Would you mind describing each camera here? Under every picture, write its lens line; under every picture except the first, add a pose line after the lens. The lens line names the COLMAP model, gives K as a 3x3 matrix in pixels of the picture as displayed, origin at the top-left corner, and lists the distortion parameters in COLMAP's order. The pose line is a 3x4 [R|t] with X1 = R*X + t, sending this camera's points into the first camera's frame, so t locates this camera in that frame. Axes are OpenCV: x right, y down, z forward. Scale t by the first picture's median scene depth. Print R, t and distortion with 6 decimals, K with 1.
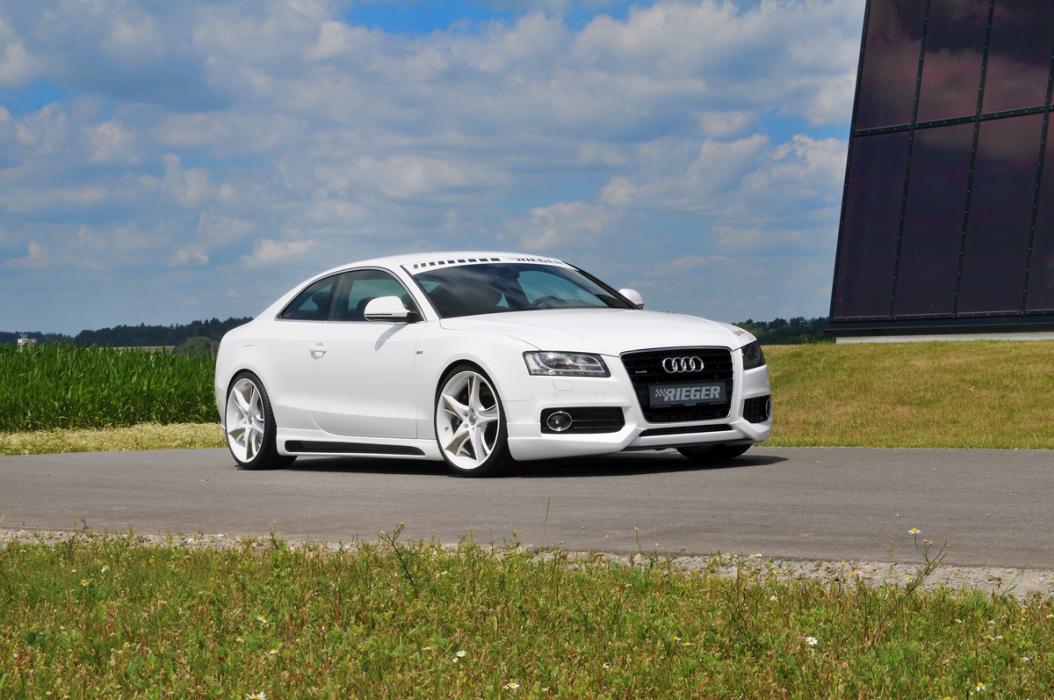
lens RADIAL K [[2461.6, 0, 527.0], [0, 2461.6, 350.0], [0, 0, 1]] dist [0.295985, -0.496311]
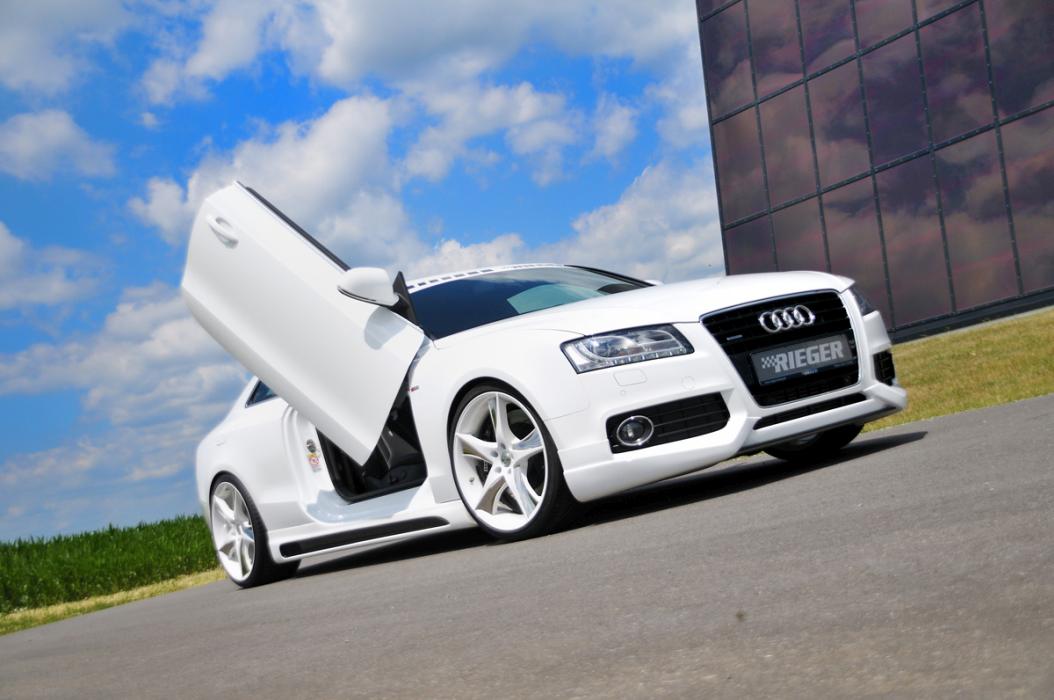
lens RADIAL K [[1421.3, 0, 527.0], [0, 1421.3, 350.0], [0, 0, 1]] dist [0.036850, 0.108117]
pose [[0.979357, -0.198559, 0.037880, -0.025262], [0.201027, 0.976351, -0.079548, 0.031217], [-0.021189, 0.085520, 0.996111, 0.589859]]
